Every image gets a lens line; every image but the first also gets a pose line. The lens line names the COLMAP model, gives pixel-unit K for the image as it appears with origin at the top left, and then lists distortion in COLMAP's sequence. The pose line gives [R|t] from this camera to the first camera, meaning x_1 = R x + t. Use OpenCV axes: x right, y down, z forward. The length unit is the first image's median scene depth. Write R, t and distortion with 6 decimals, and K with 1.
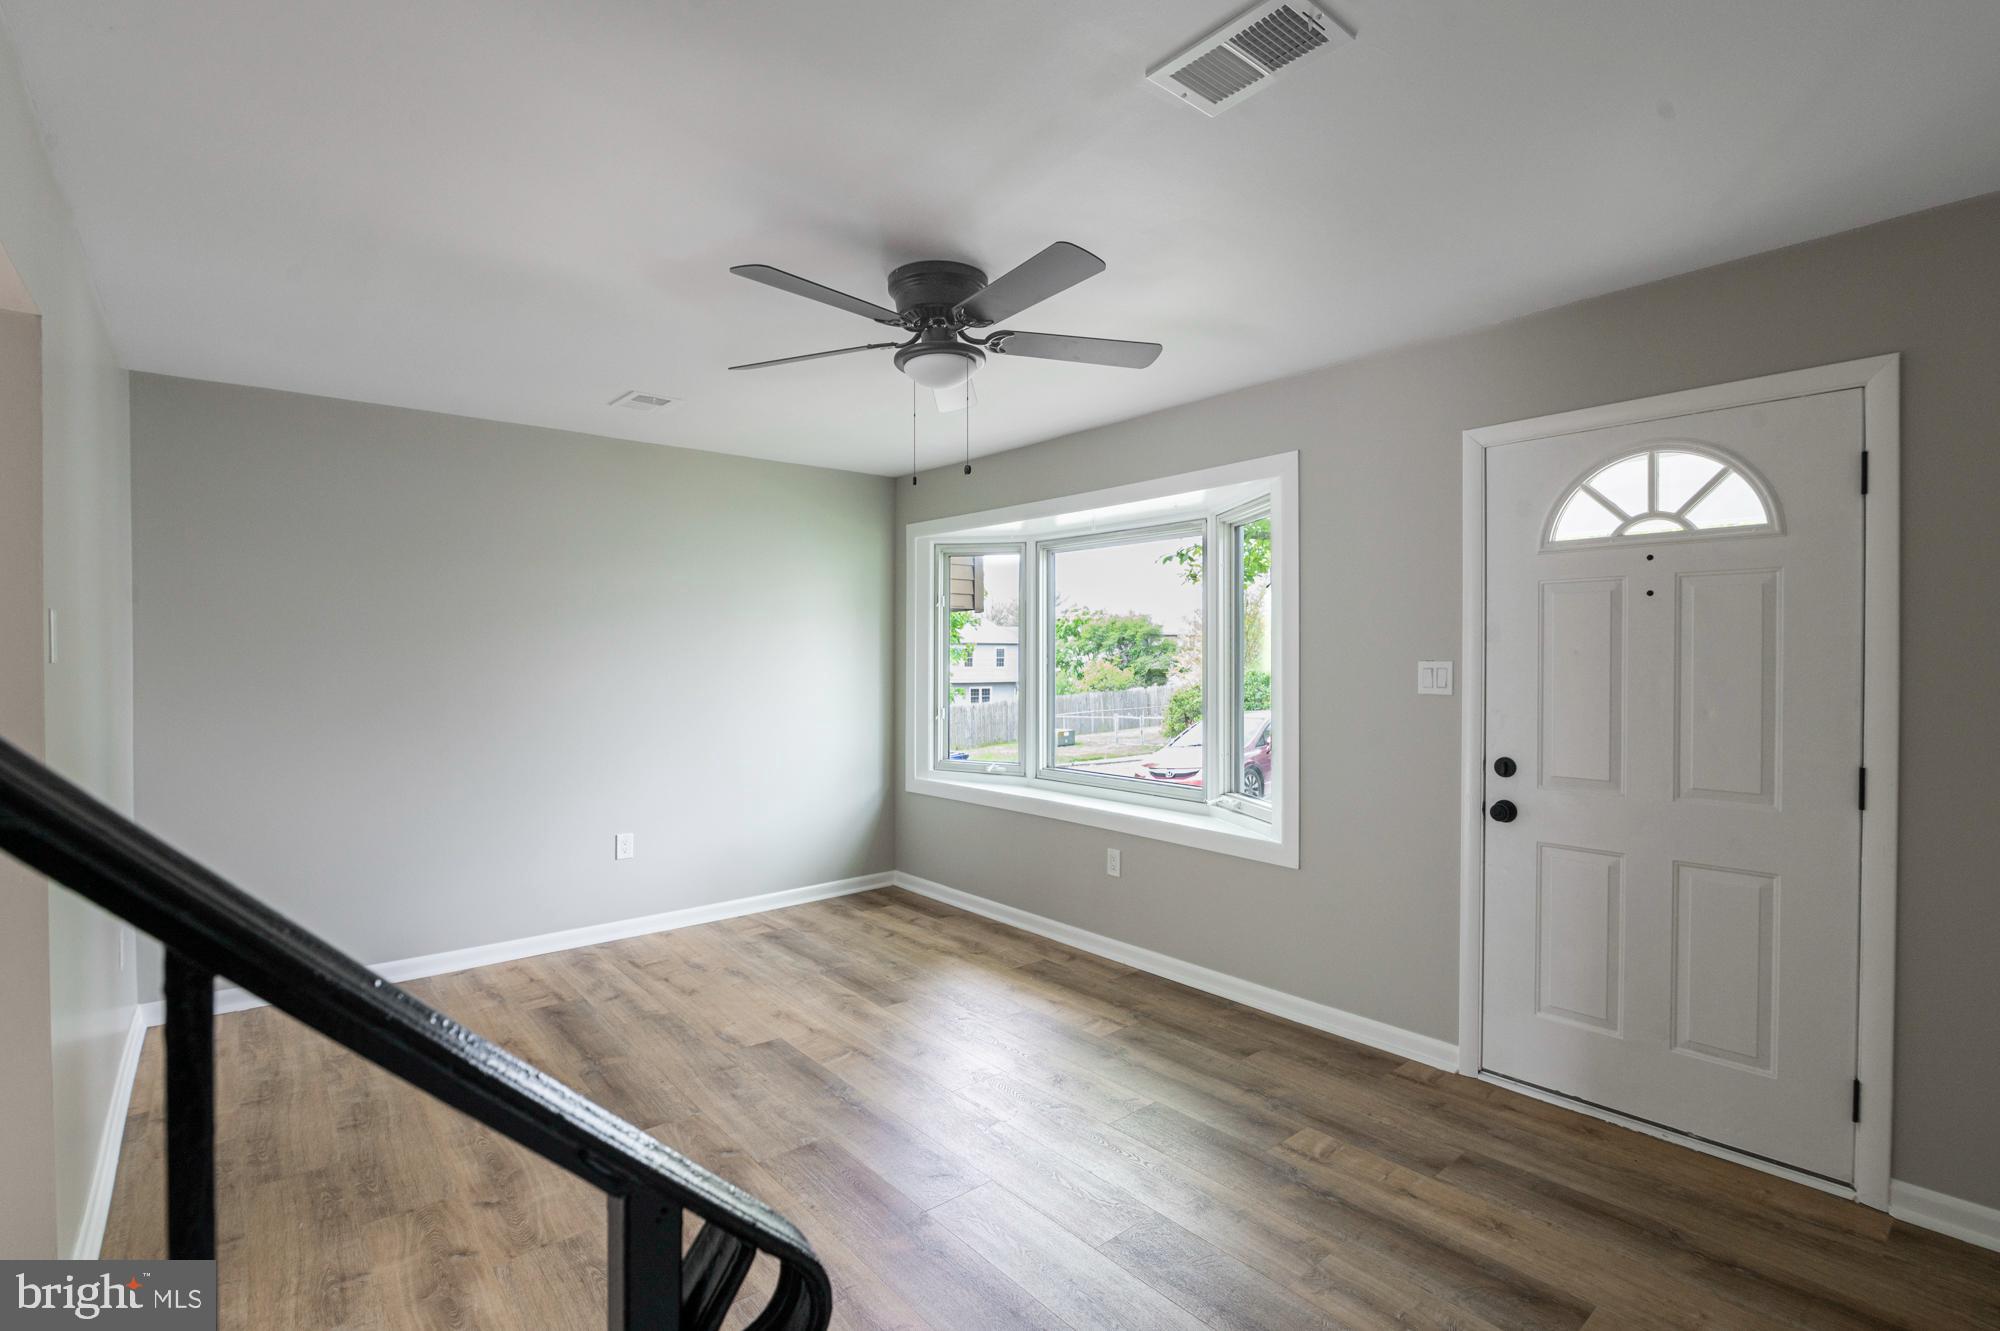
lens RADIAL K [[933.5, 0, 1000.0], [0, 933.5, 665.5], [0, 0, 1]] dist [-0.015332, -0.000186]
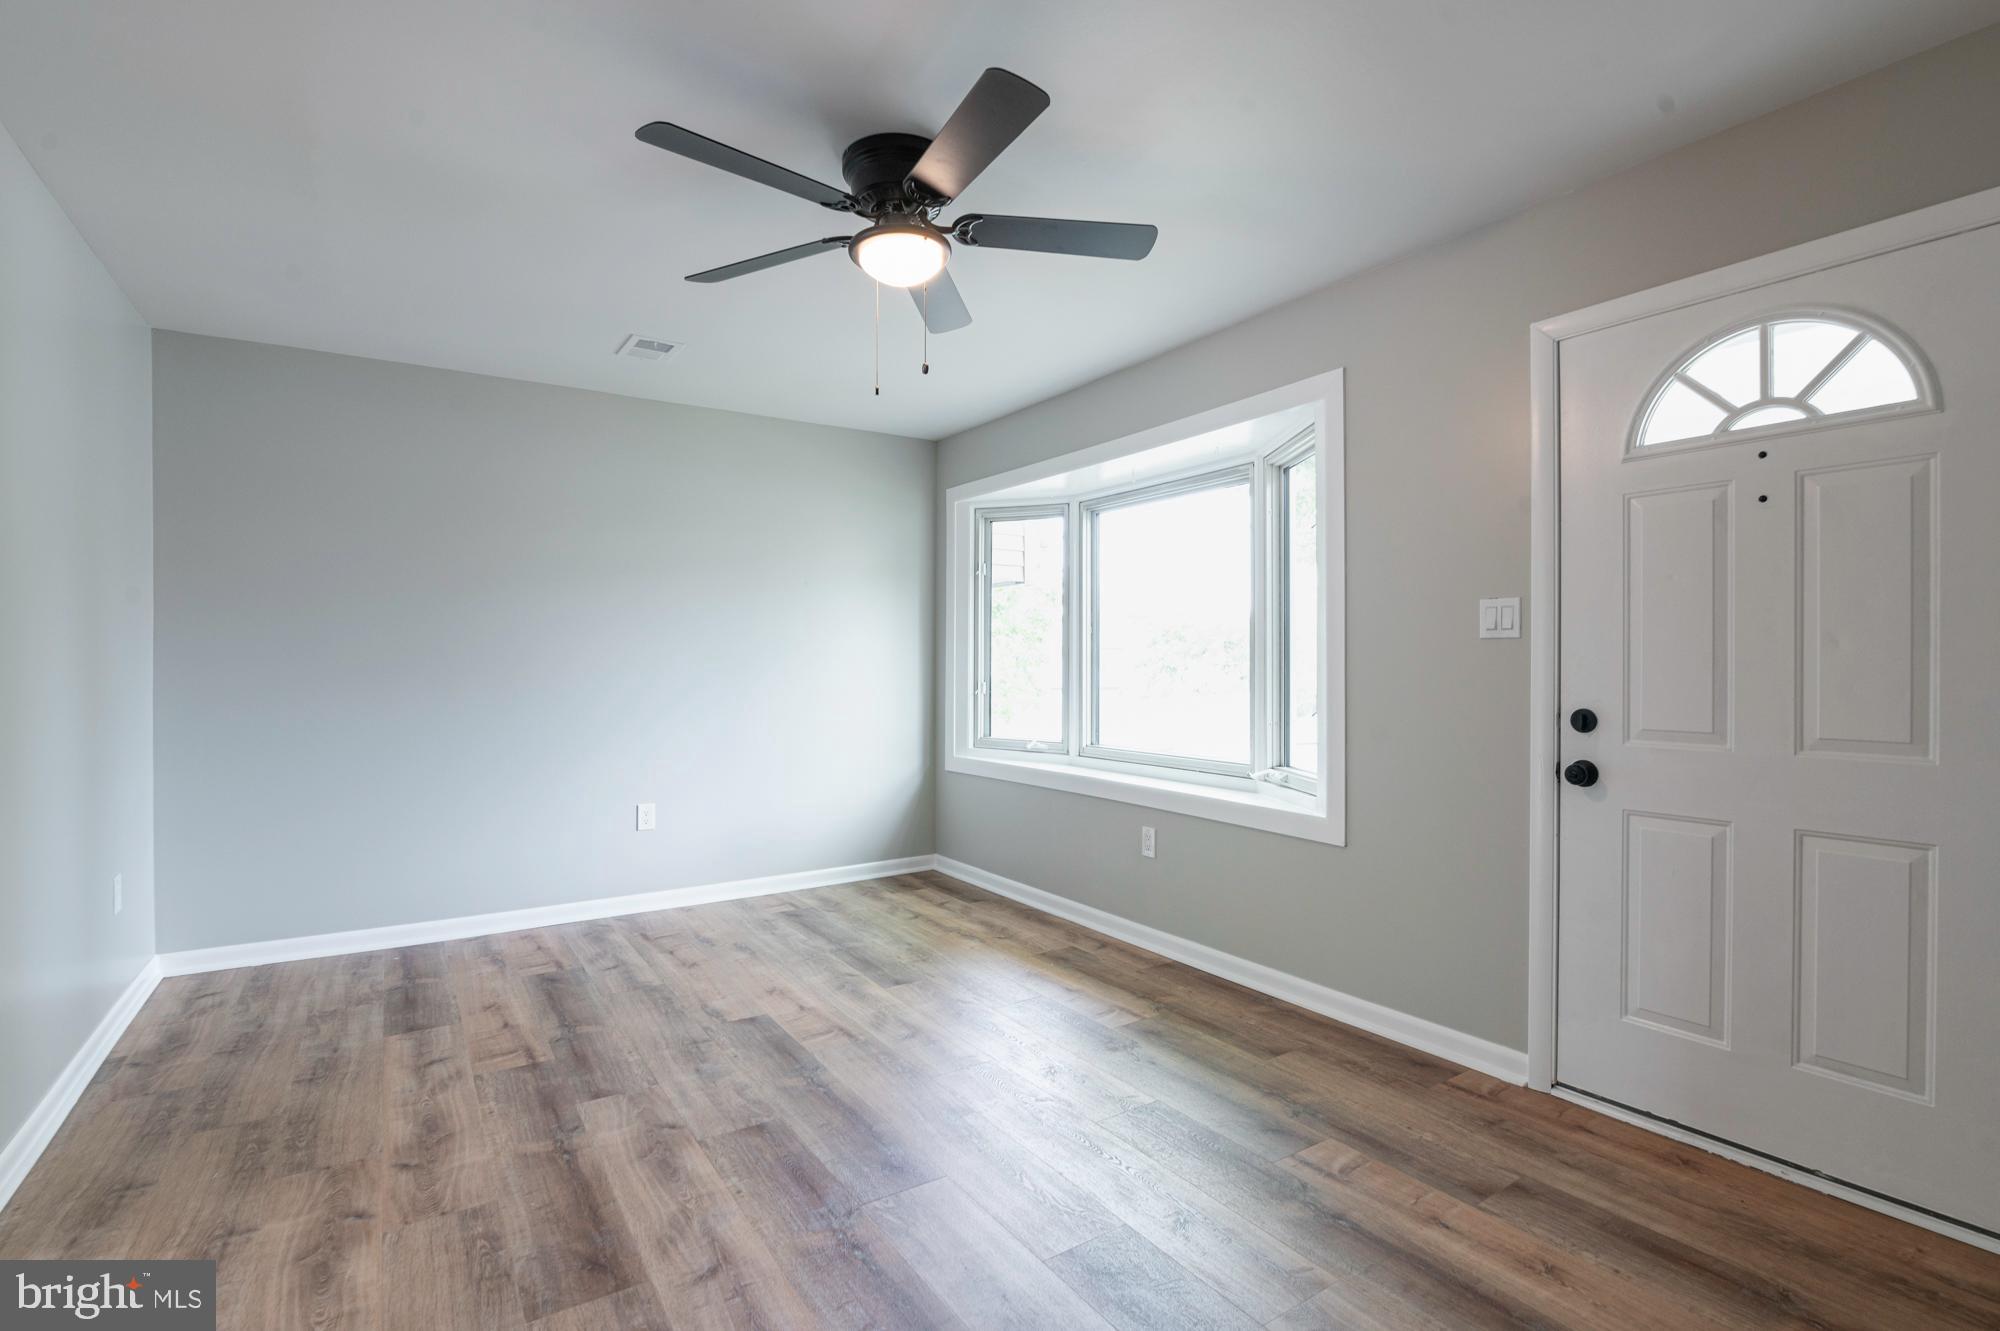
lens RADIAL K [[938.5, 0, 1001.5], [0, 938.5, 668.3], [0, 0, 1]] dist [-0.017093, 0.000716]
pose [[0.993479, 0.000687, -0.114017, 0.106672], [-0.001307, 0.999985, -0.005360, 0.059962], [0.114012, 0.005474, 0.993464, 0.096291]]
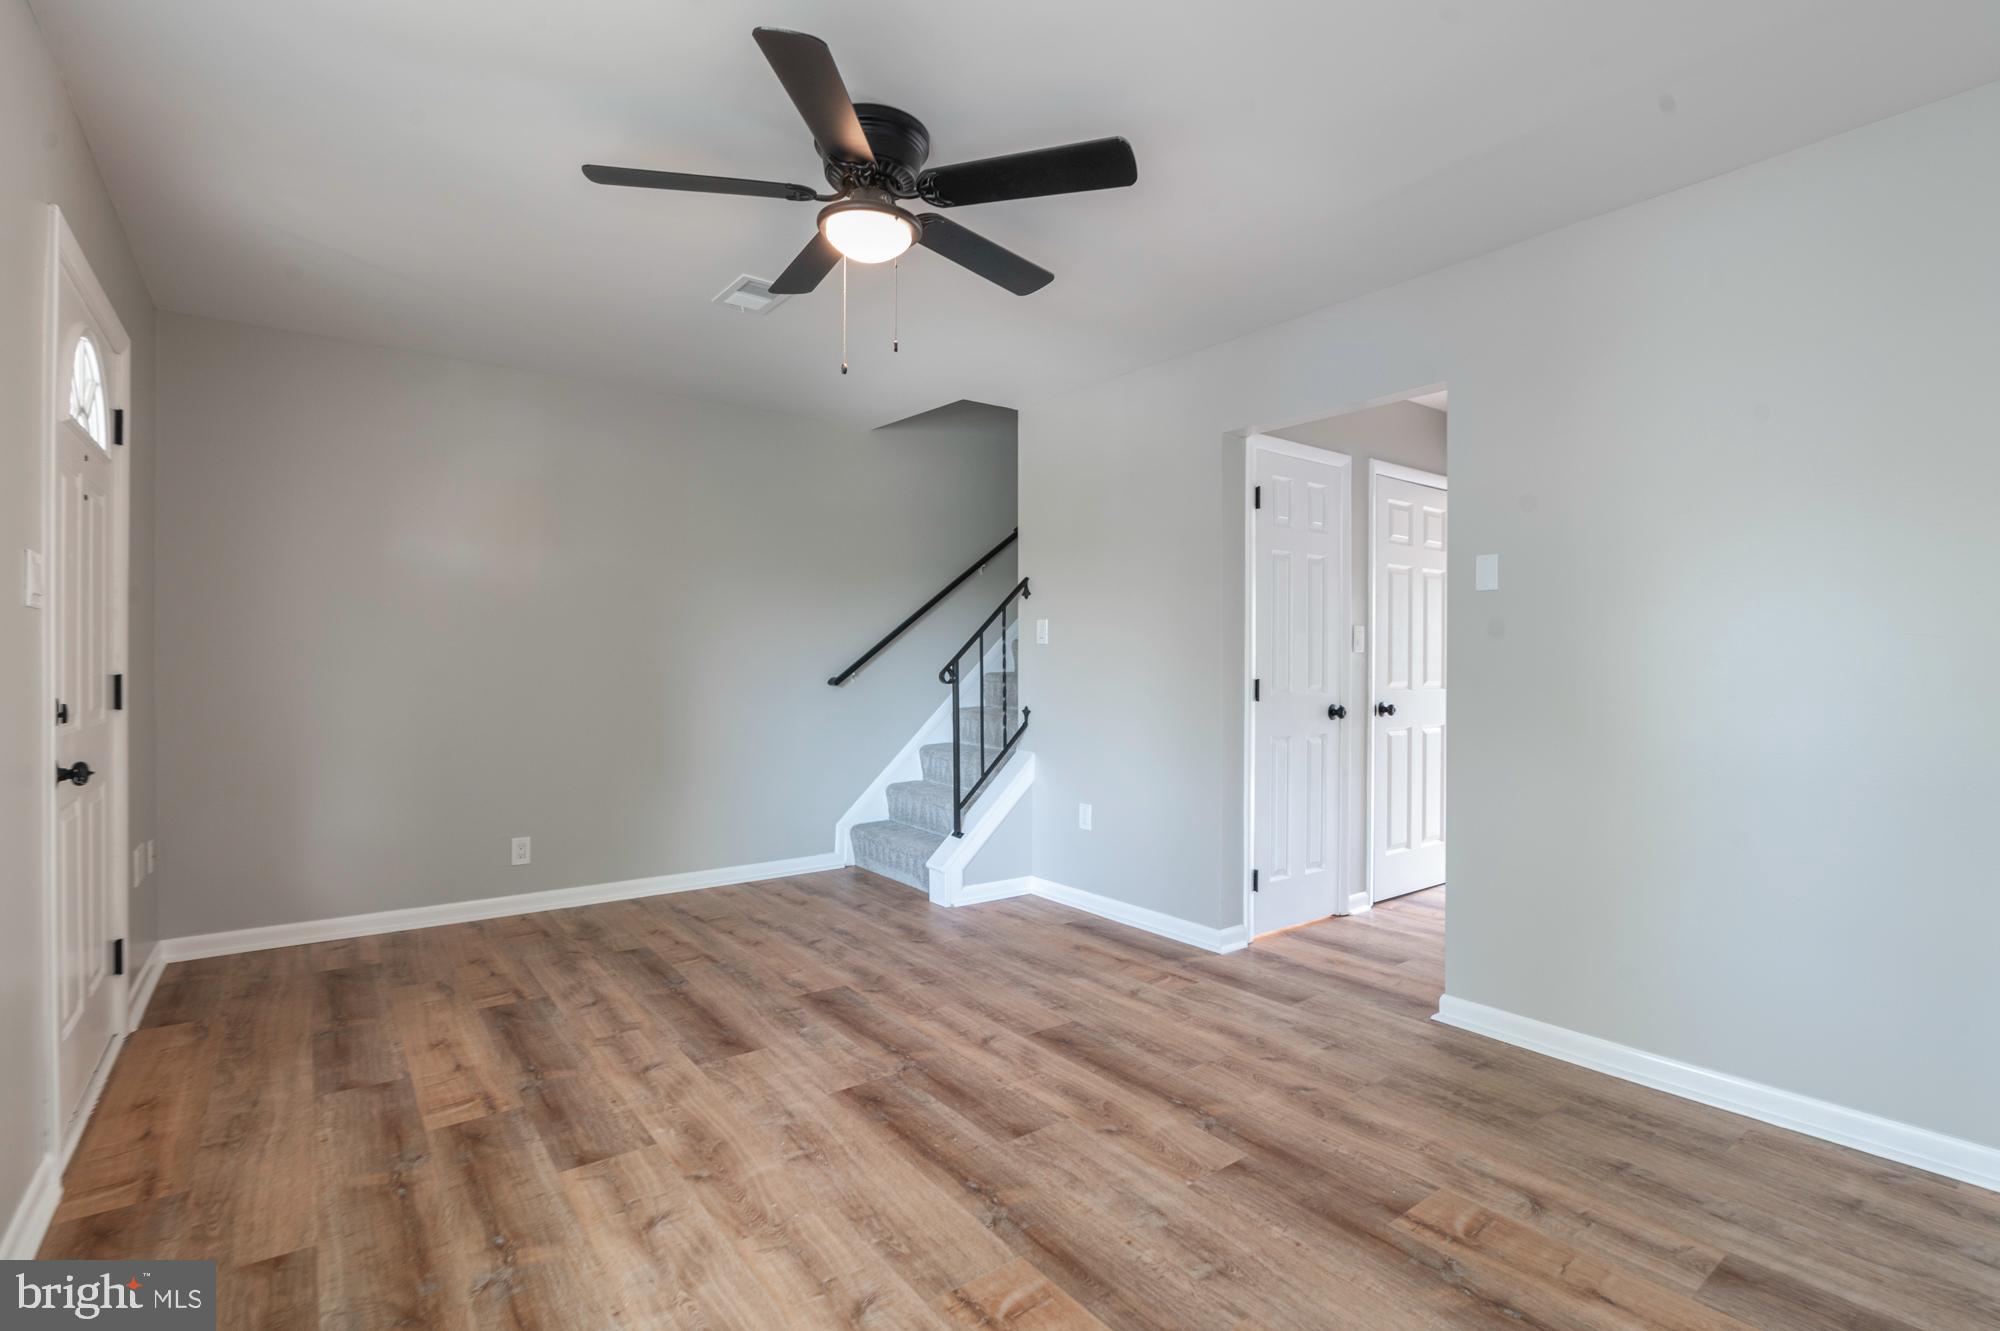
lens RADIAL K [[920.6, 0, 994.6], [0, 920.6, 671.1], [0, 0, 1]] dist [-0.017567, 0.000180]
pose [[-0.998314, -0.001416, 0.058021, -0.183400], [-0.000295, 0.999813, 0.019327, 0.058189], [-0.058037, 0.019277, -0.998128, 1.466306]]
